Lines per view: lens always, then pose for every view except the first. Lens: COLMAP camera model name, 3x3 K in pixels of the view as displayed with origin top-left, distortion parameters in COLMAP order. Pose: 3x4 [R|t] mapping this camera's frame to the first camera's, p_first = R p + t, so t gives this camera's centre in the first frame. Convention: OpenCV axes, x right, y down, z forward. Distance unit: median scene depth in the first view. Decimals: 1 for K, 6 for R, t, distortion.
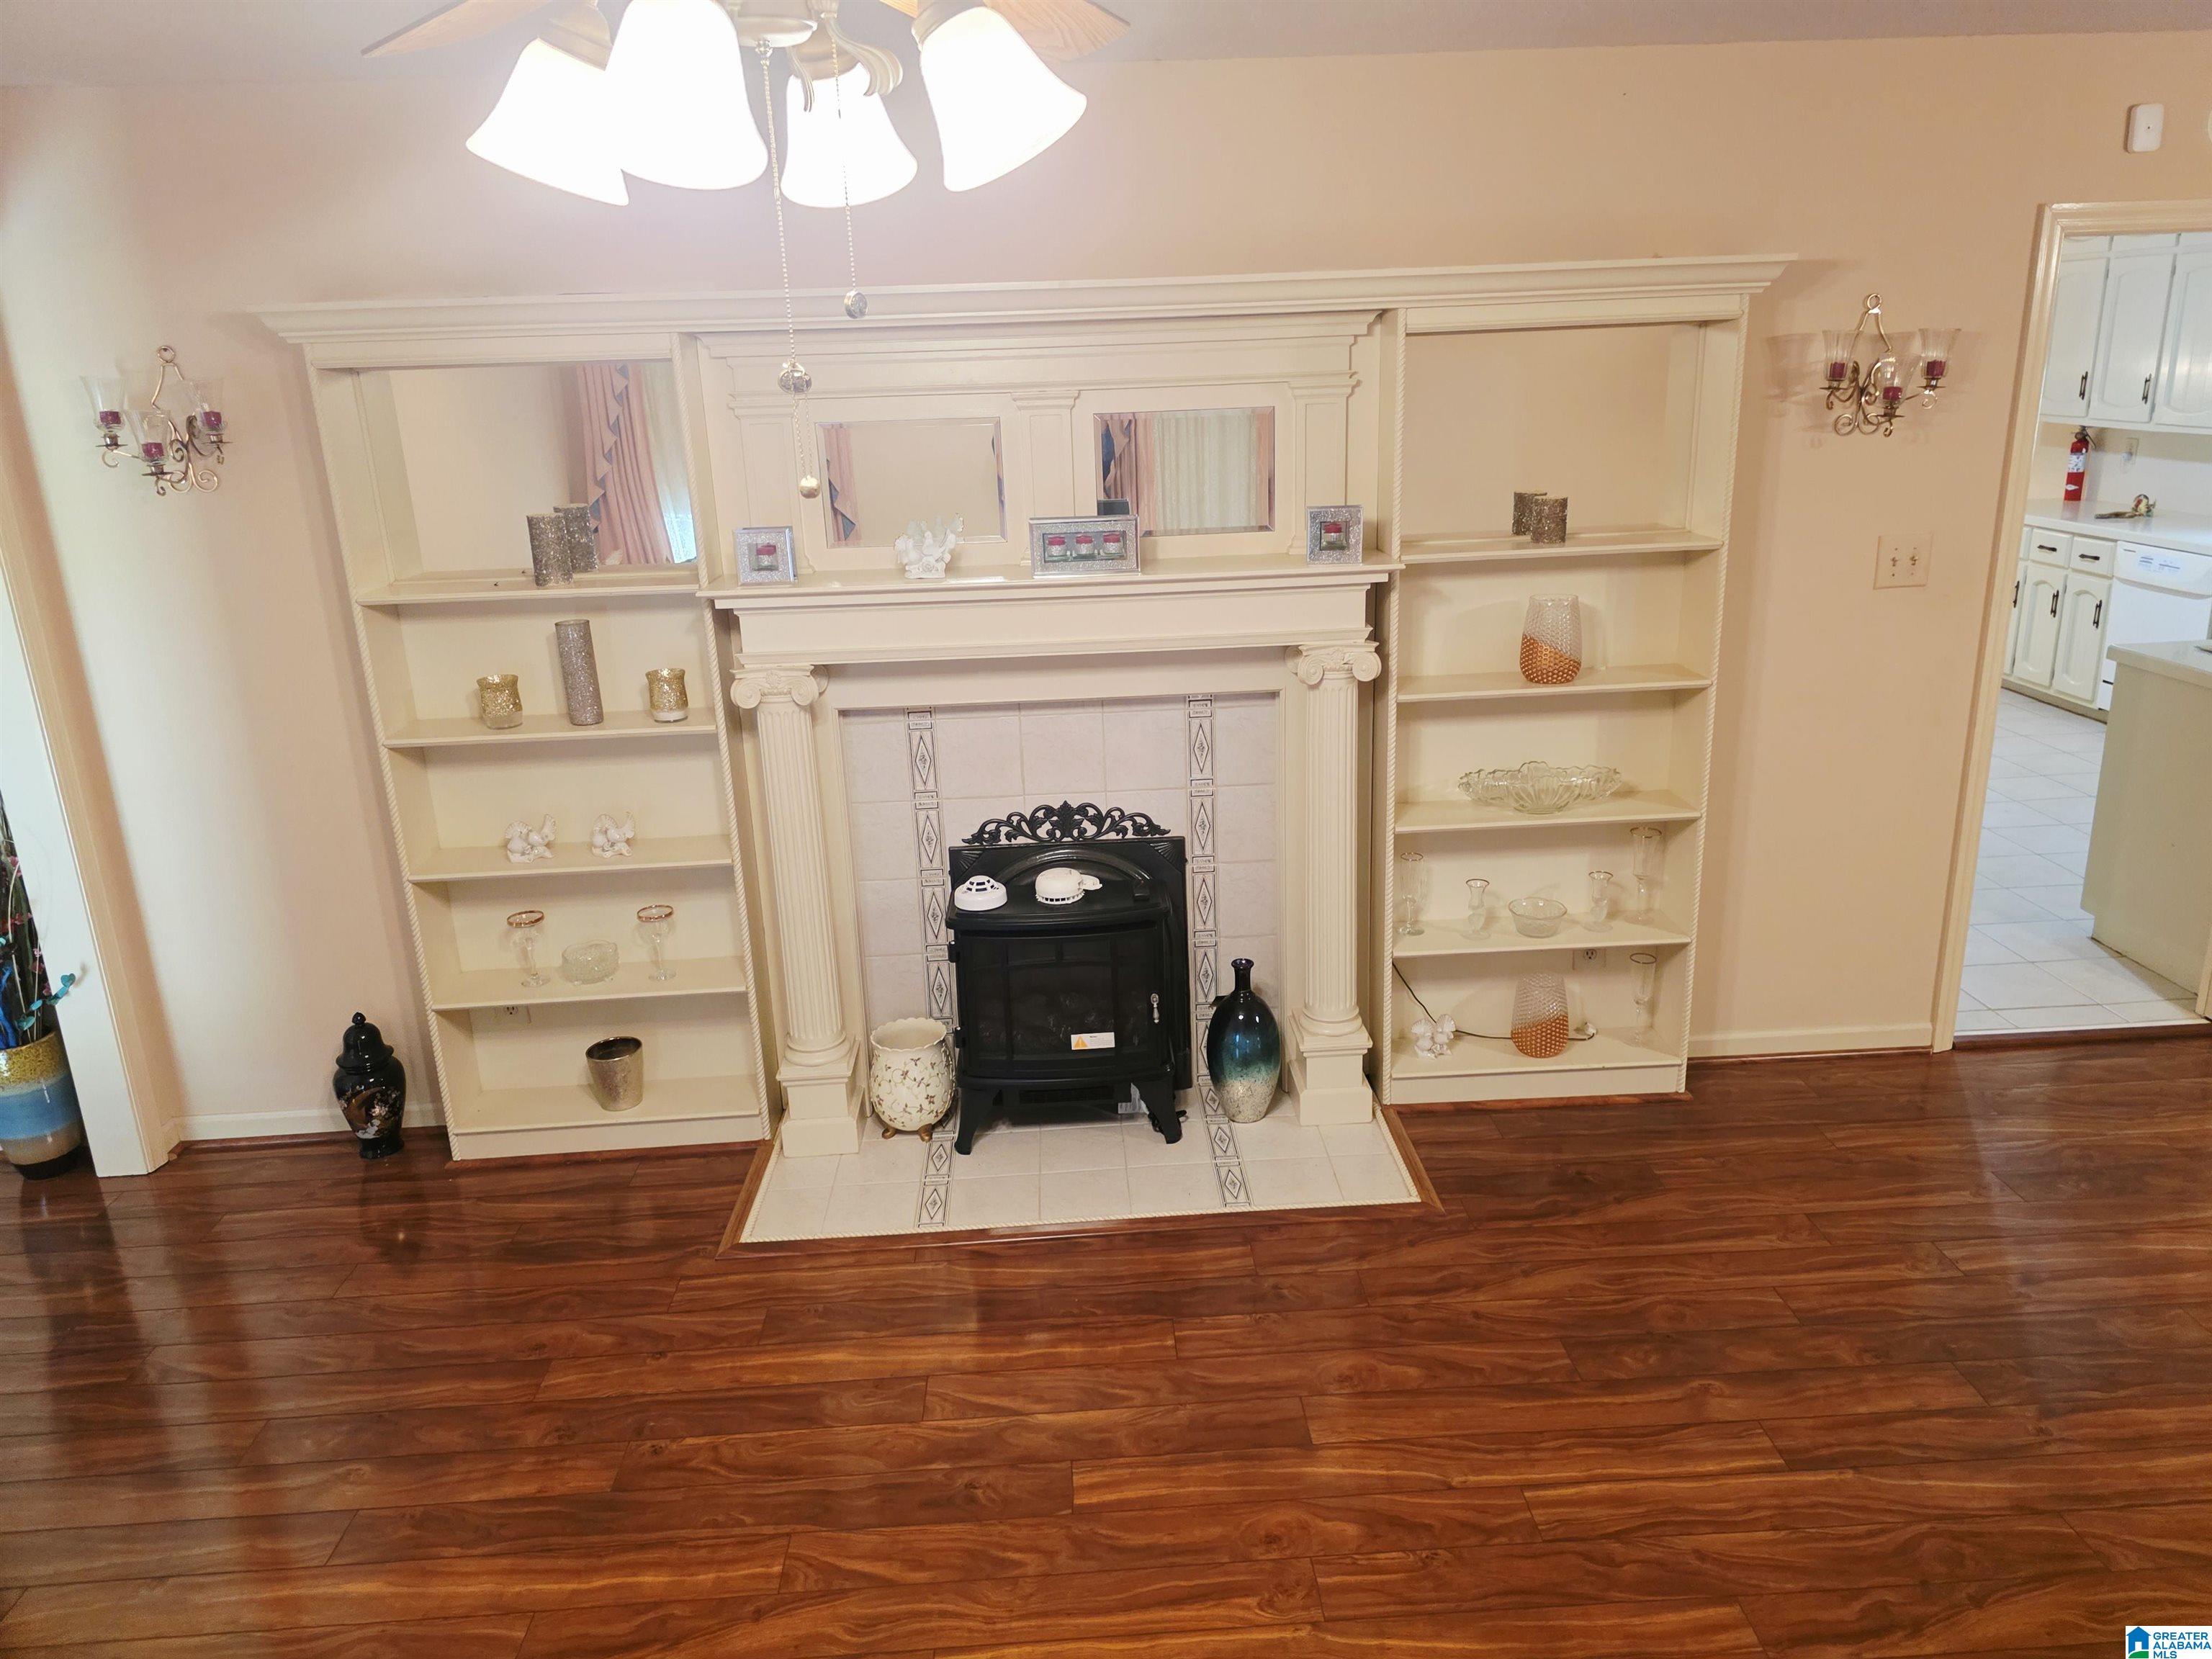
lens RADIAL K [[1489.6, 0, 1102.9], [0, 1489.6, 841.0], [0, 0, 1]] dist [0.055805, -0.052897]
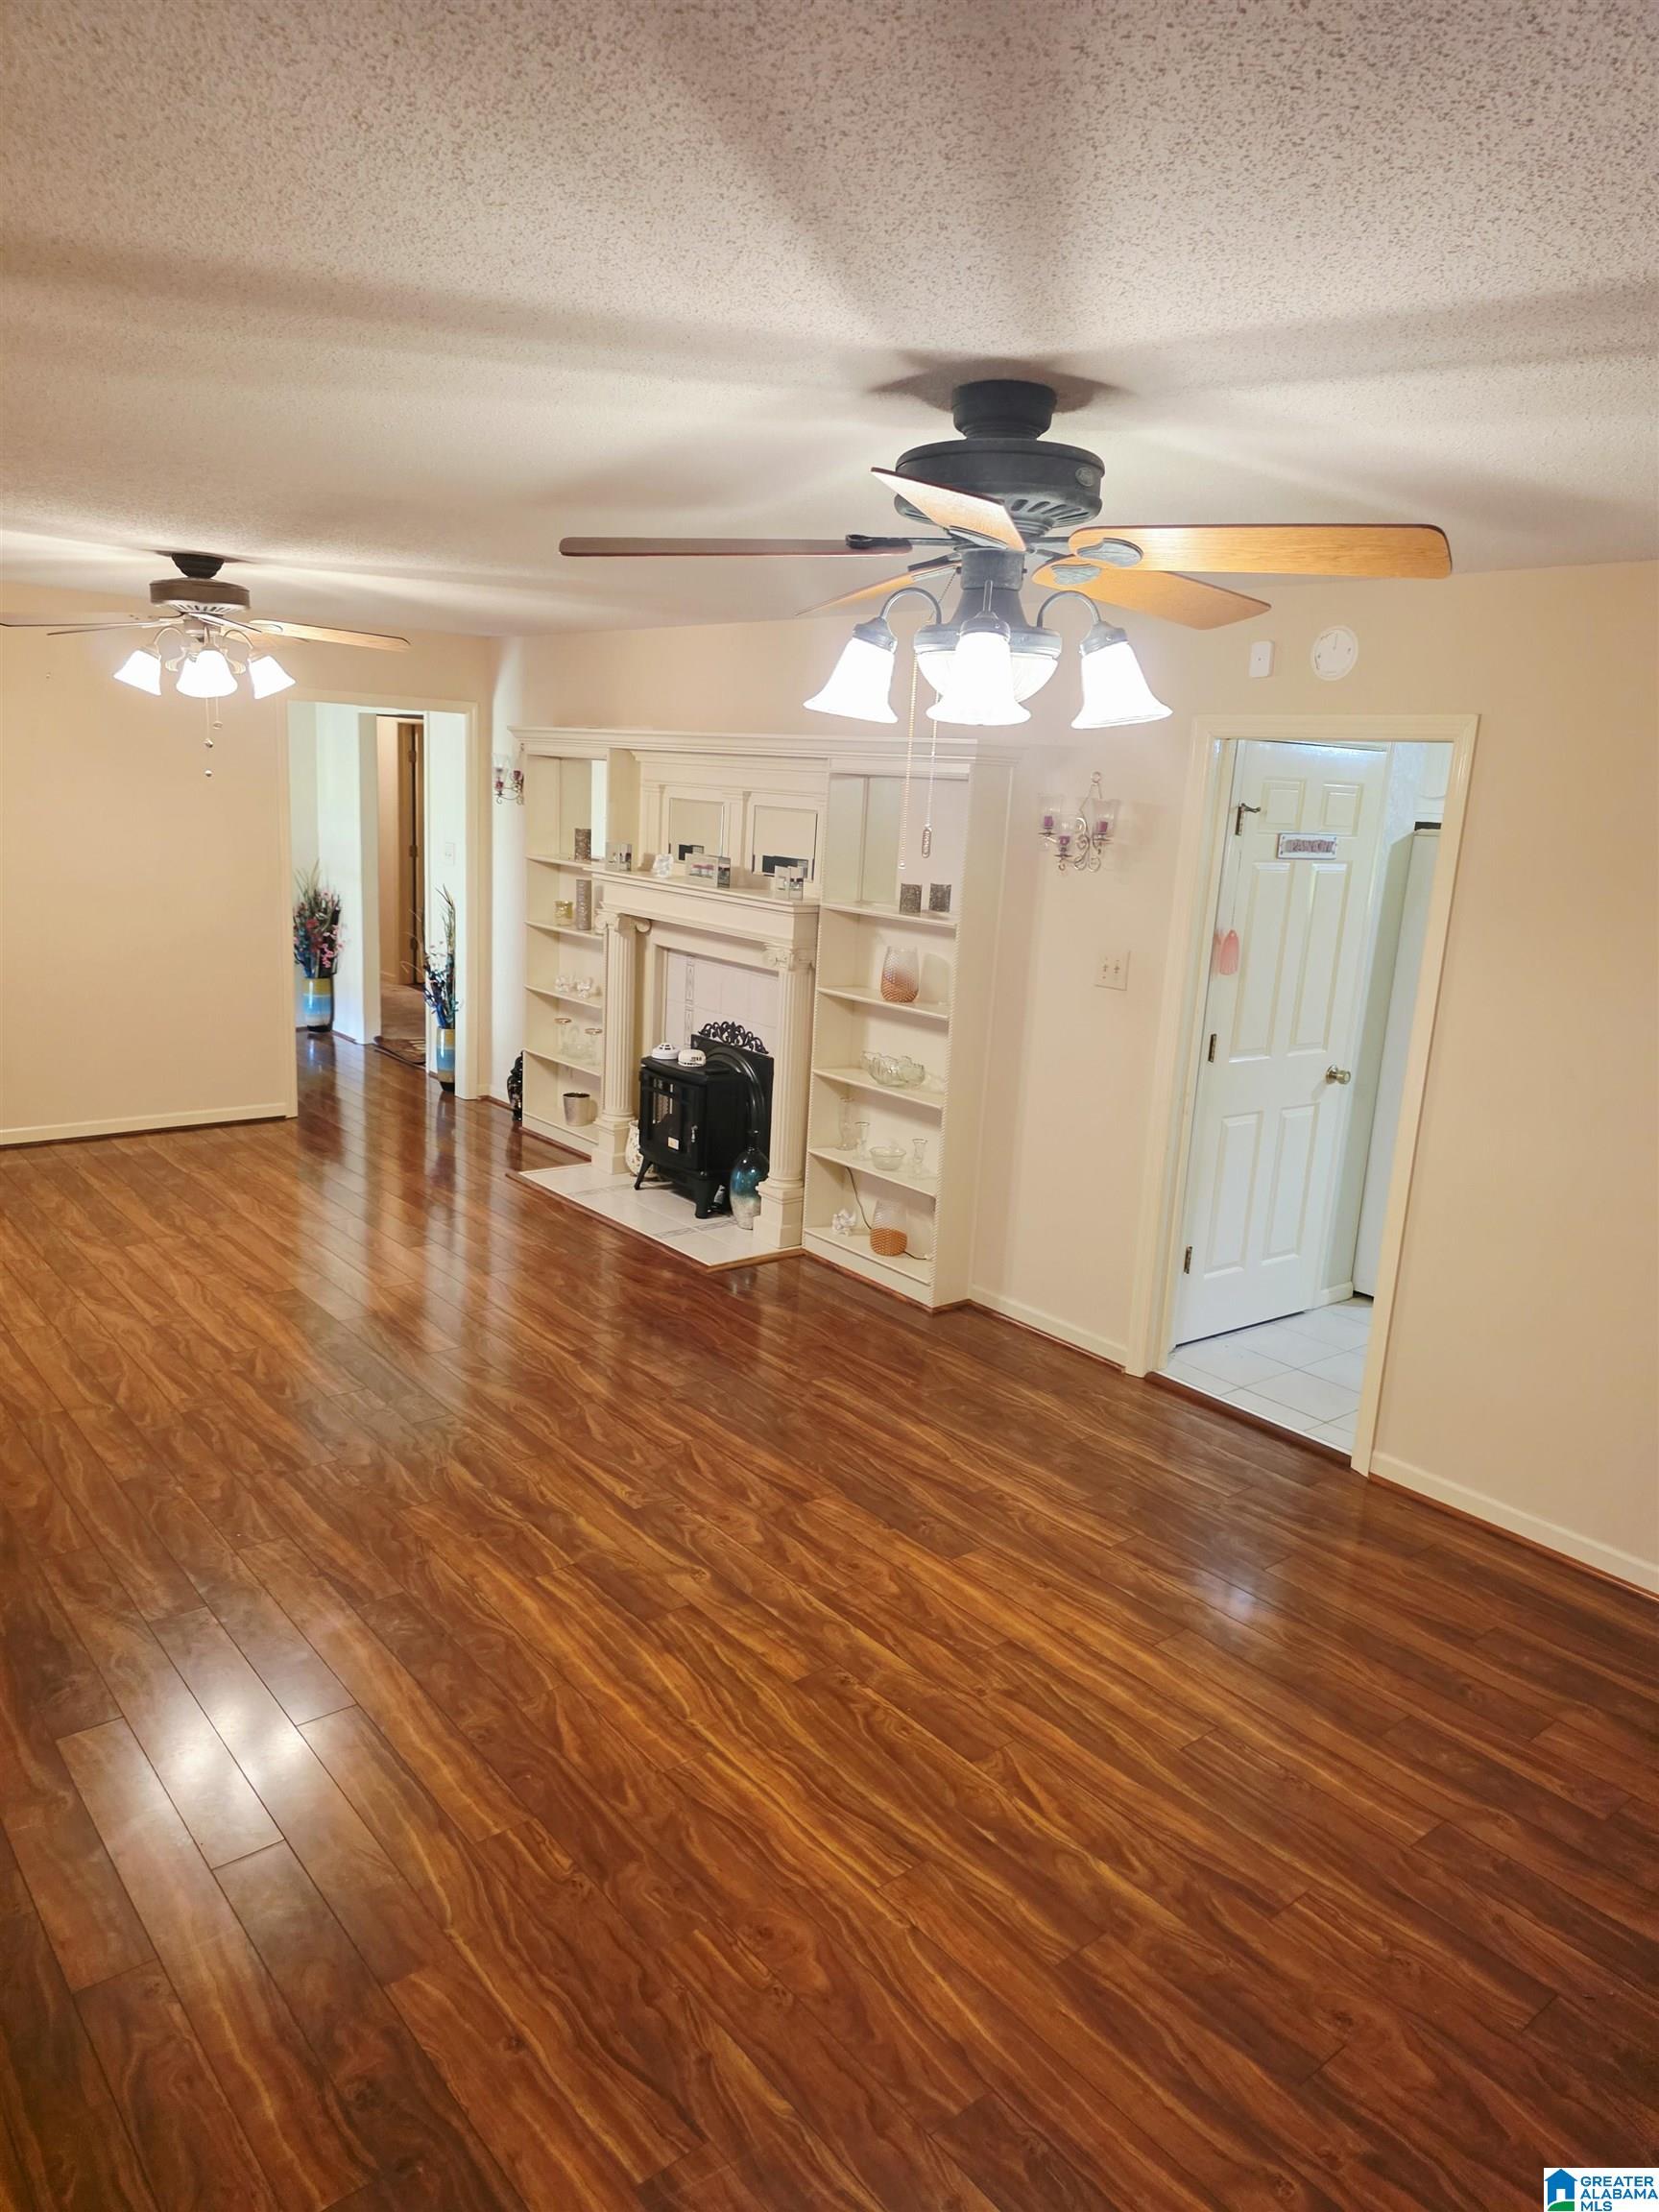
lens RADIAL K [[1489.6, 0, 827.0], [0, 1489.6, 1147.1], [0, 0, 1]] dist [0.055805, -0.052897]
pose [[0.582510, 0.256435, -0.771312, 1.435926], [-0.320878, 0.944407, 0.071650, -0.048364], [0.746806, 0.205760, 0.632411, -0.002135]]
